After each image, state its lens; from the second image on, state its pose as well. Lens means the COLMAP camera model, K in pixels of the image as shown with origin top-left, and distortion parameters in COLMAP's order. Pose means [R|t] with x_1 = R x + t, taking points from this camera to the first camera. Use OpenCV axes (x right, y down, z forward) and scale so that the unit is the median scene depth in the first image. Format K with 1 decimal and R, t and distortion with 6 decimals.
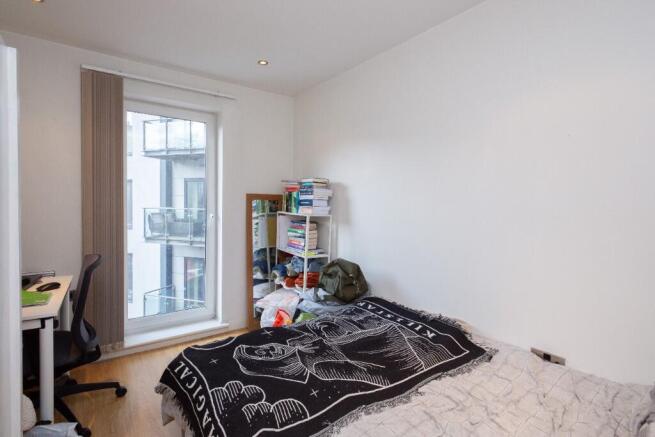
lens RADIAL K [[326.8, 0, 328.3], [0, 326.8, 215.7], [0, 0, 1]] dist [0.001566, -0.000294]
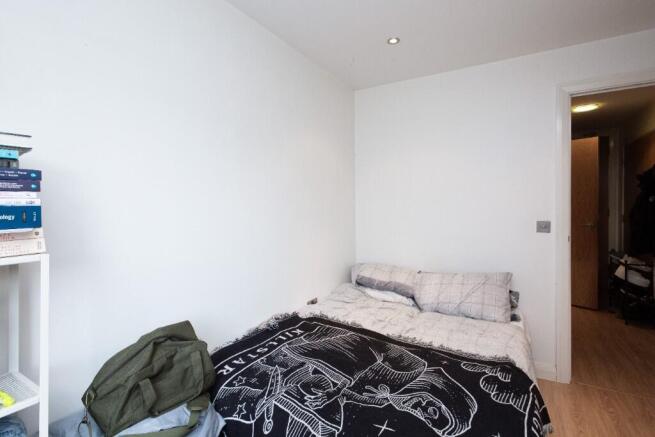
lens RADIAL K [[326.8, 0, 328.3], [0, 326.8, 215.7], [0, 0, 1]] dist [0.001566, -0.000294]
pose [[-0.413277, -0.037476, 0.909834, -0.701315], [0.044123, 0.997155, 0.061115, -0.073649], [-0.909536, 0.065402, -0.410447, 1.365738]]
